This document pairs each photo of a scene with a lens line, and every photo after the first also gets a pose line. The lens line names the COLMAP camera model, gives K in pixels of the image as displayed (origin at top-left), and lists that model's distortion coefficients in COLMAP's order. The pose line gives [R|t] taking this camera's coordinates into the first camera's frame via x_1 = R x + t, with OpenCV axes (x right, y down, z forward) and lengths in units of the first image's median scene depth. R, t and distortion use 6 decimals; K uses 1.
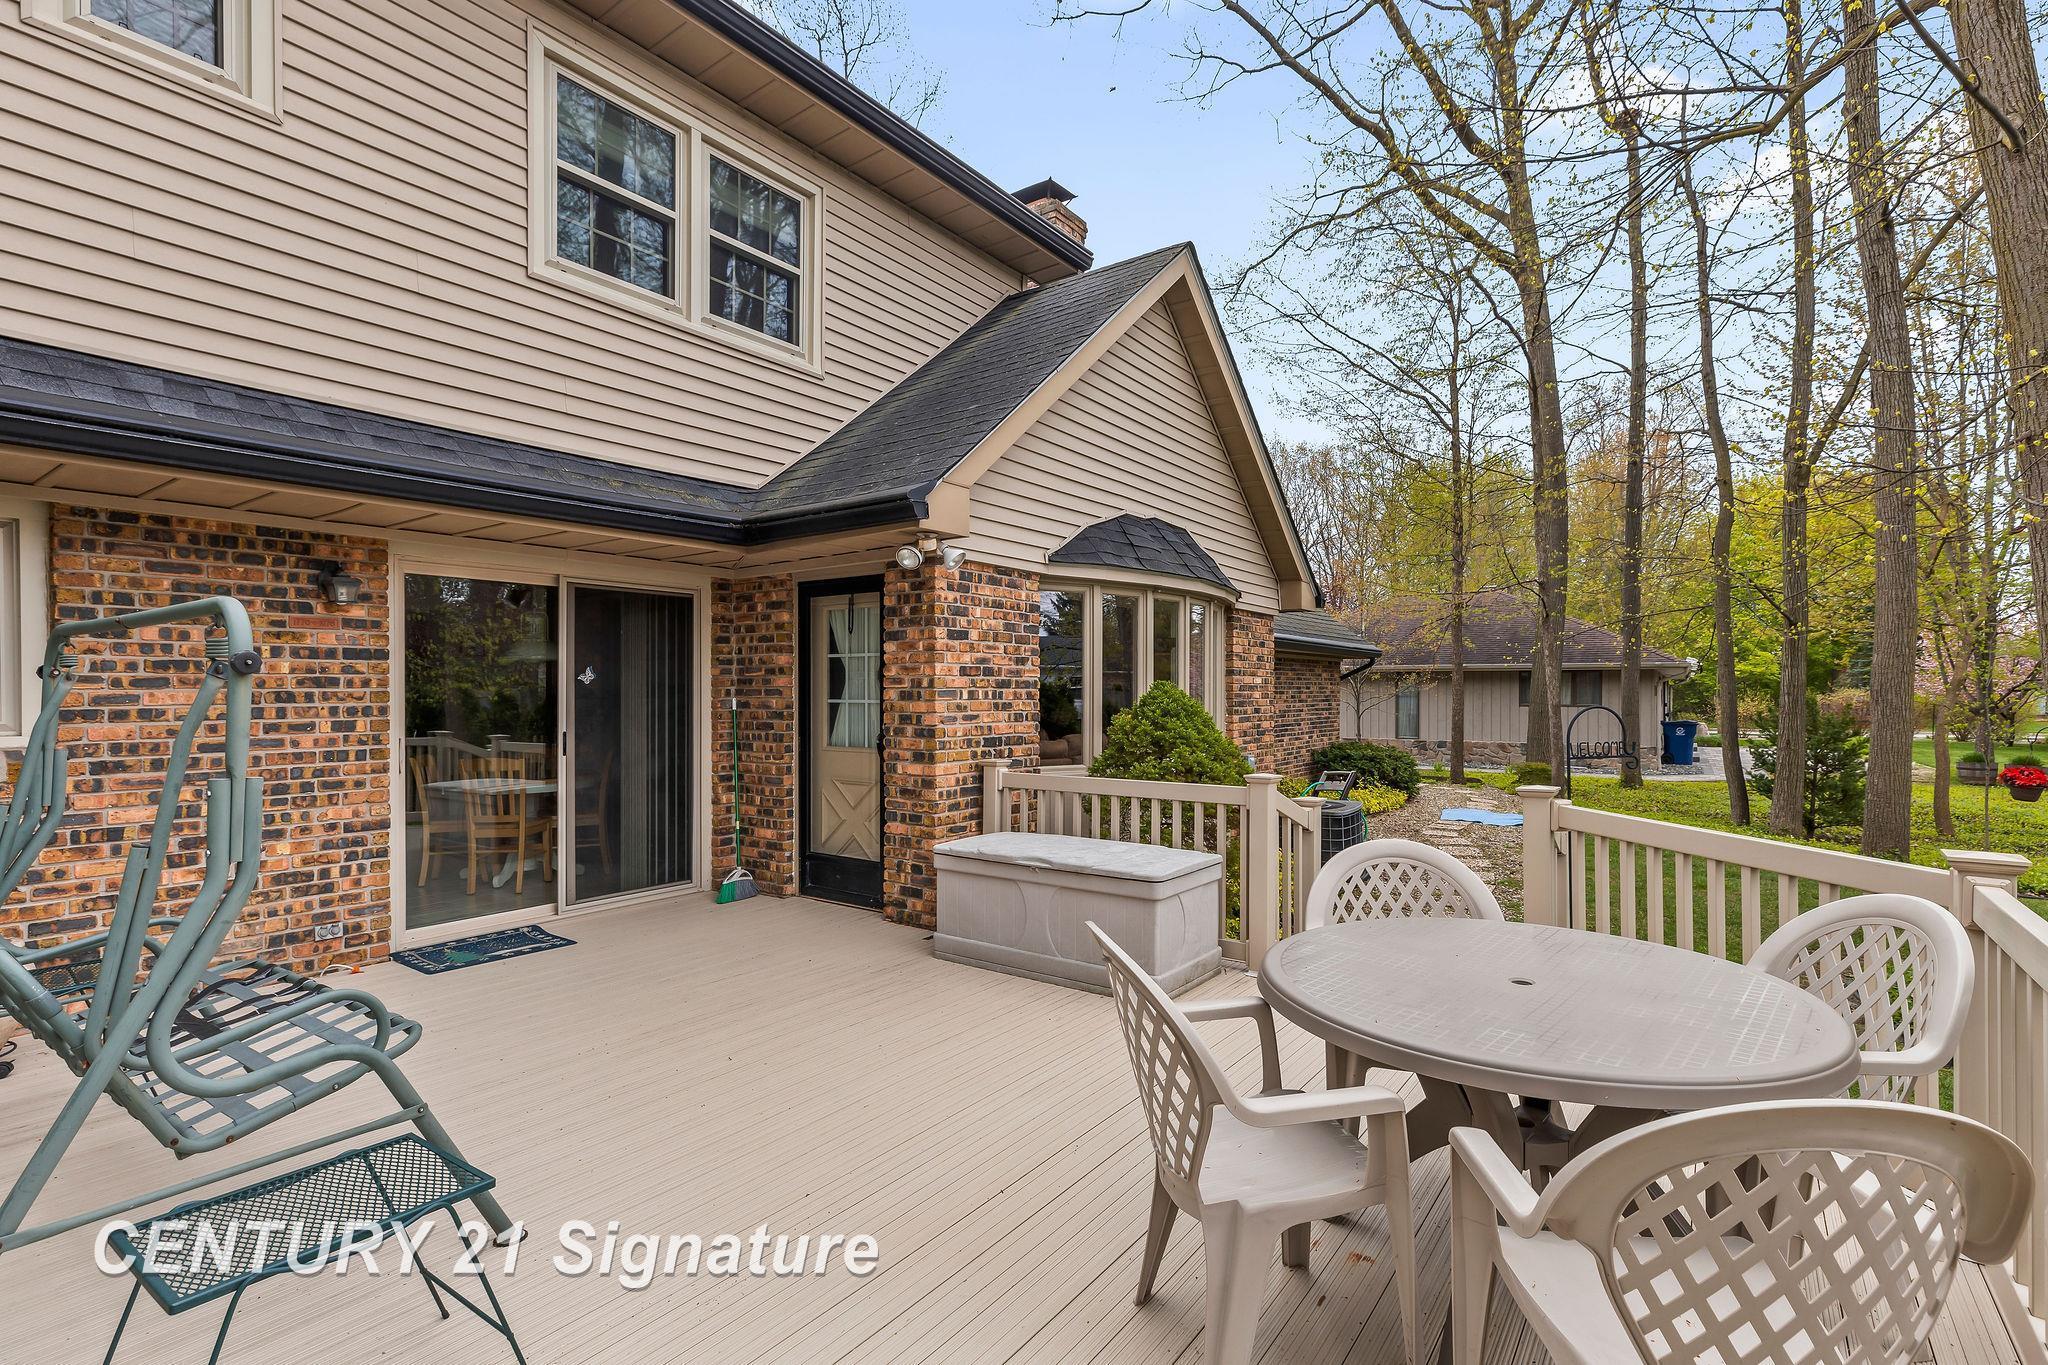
lens RADIAL K [[922.7, 0, 1014.9], [0, 922.7, 695.6], [0, 0, 1]] dist [0.002342, 0.000292]
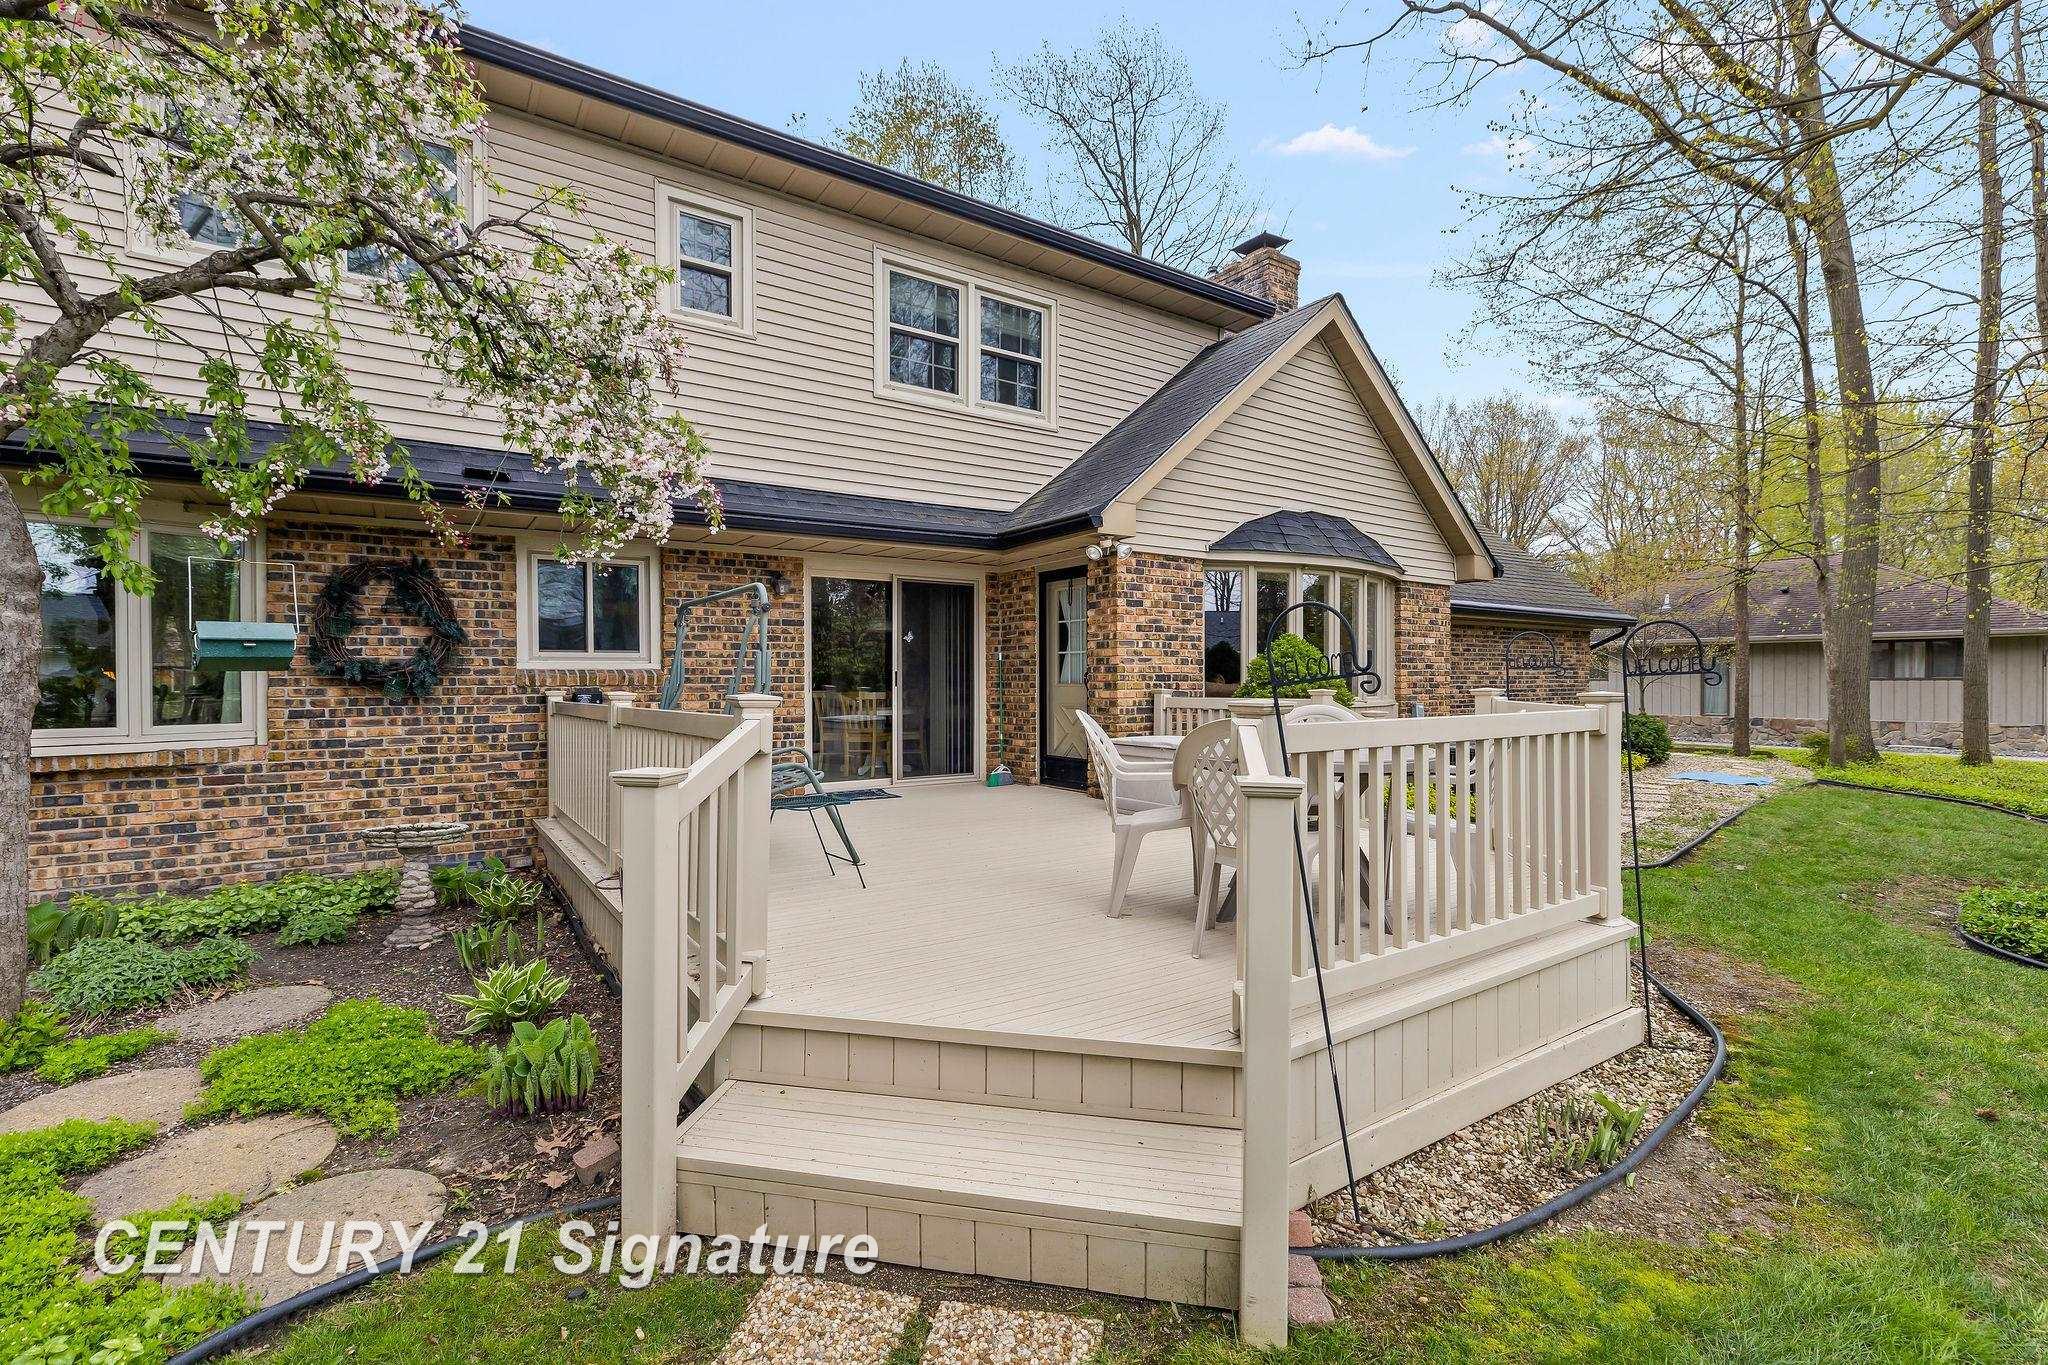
lens RADIAL K [[922.7, 0, 1042.5], [0, 922.7, 688.8], [0, 0, 1]] dist [0.002342, 0.000292]
pose [[0.952216, -0.003415, -0.305407, 0.223794], [0.003557, 0.999994, -0.000093, 0.063649], [0.305405, -0.000997, 0.952222, -0.410547]]
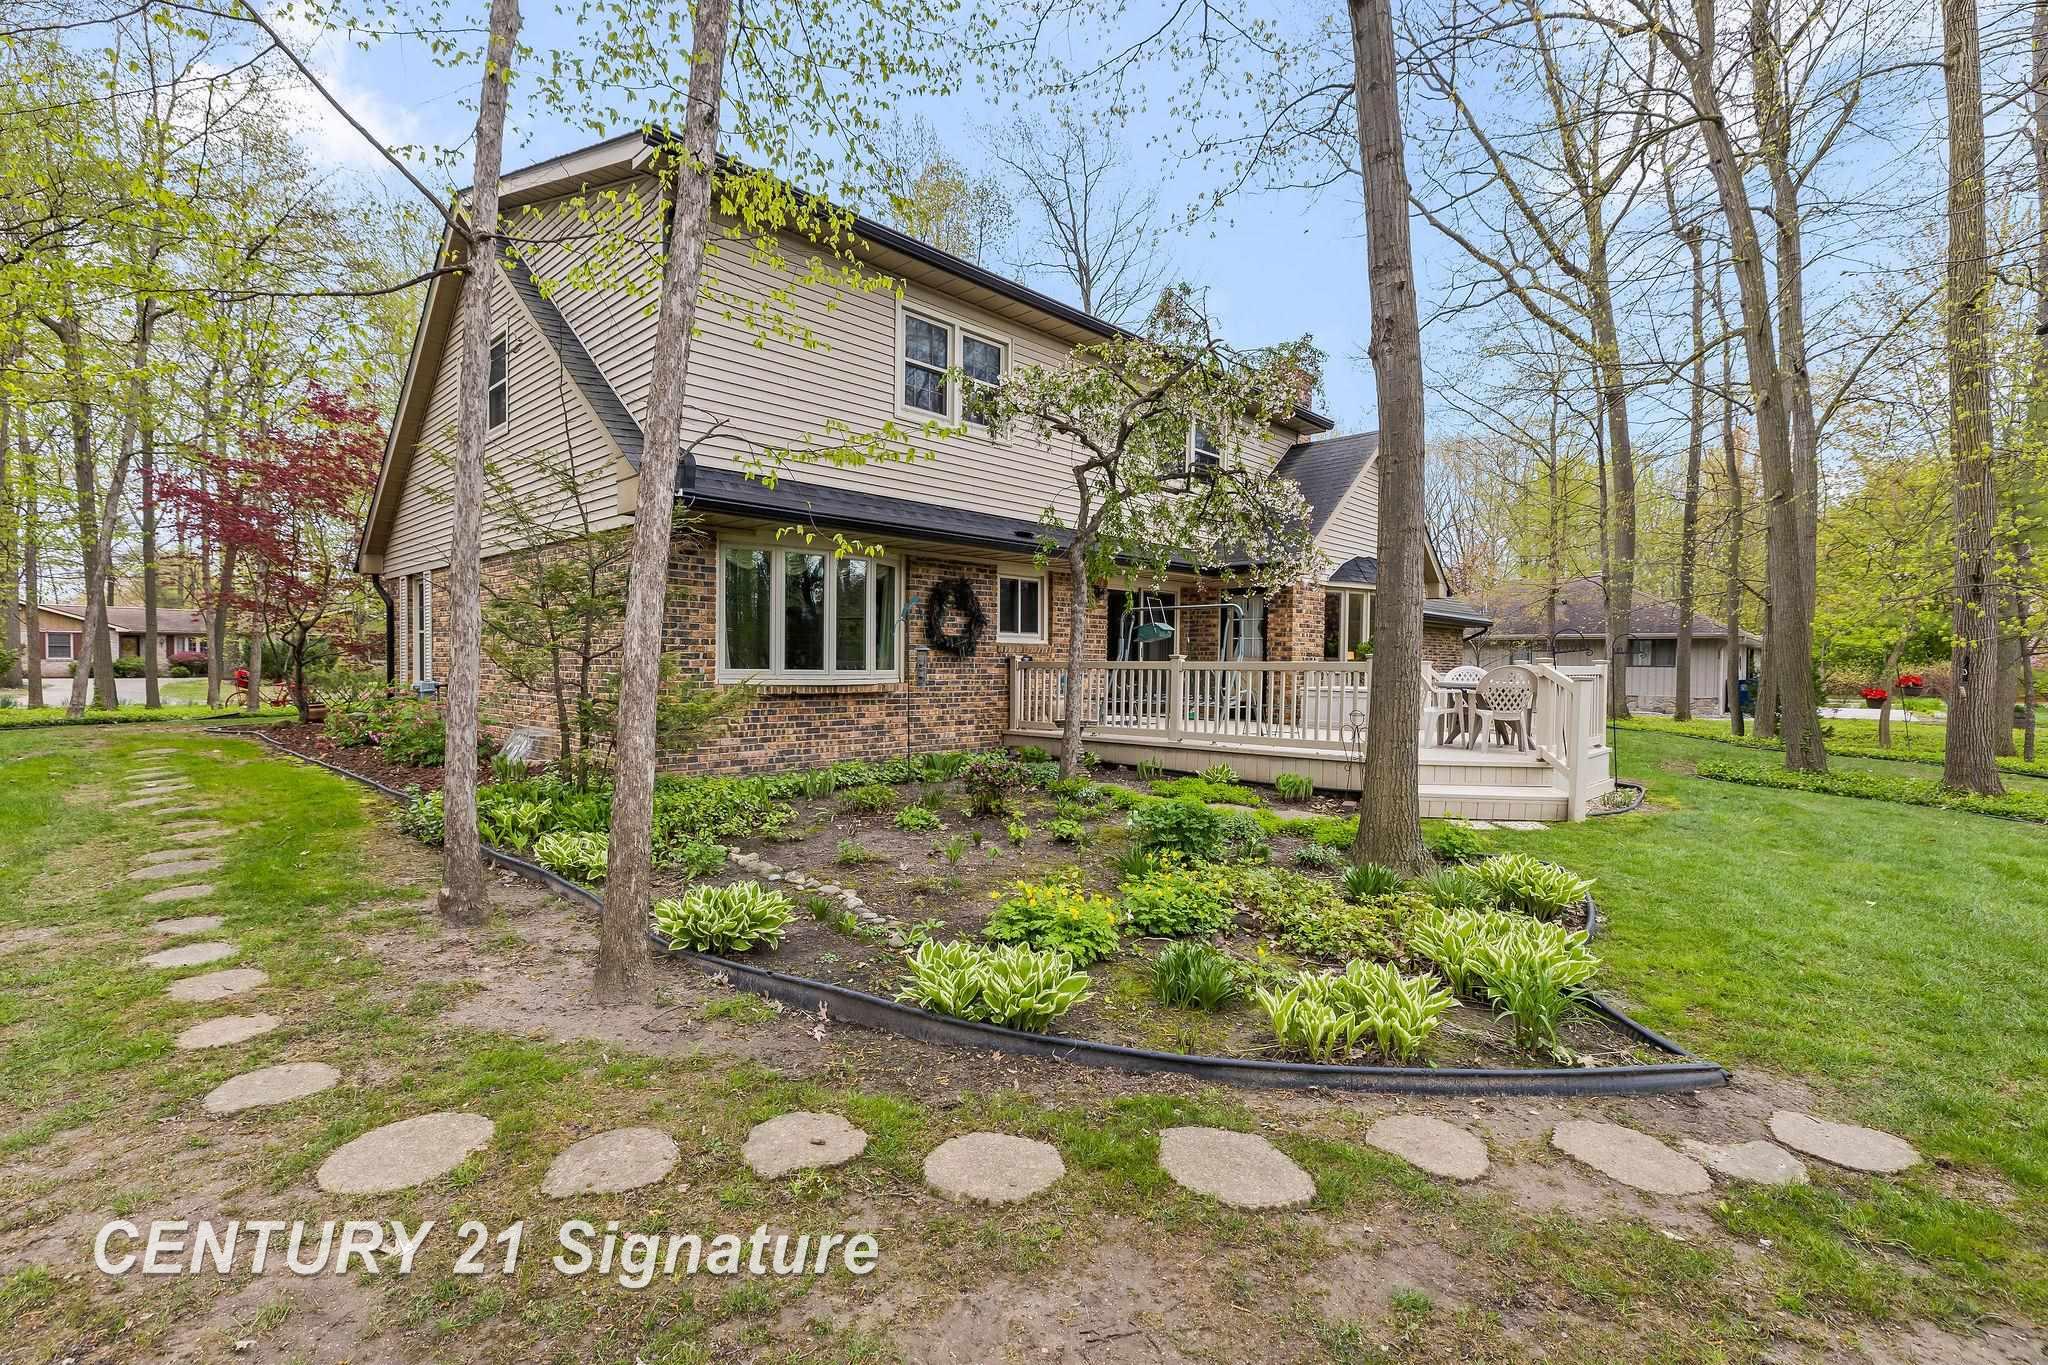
lens RADIAL K [[922.7, 0, 1011.5], [0, 922.7, 673.8], [0, 0, 1]] dist [0.002342, 0.000292]
pose [[0.992197, 0.007730, -0.124441, -0.481447], [-0.007836, 0.999969, -0.000364, 0.104712], [0.124434, 0.001336, 0.992227, -1.476992]]
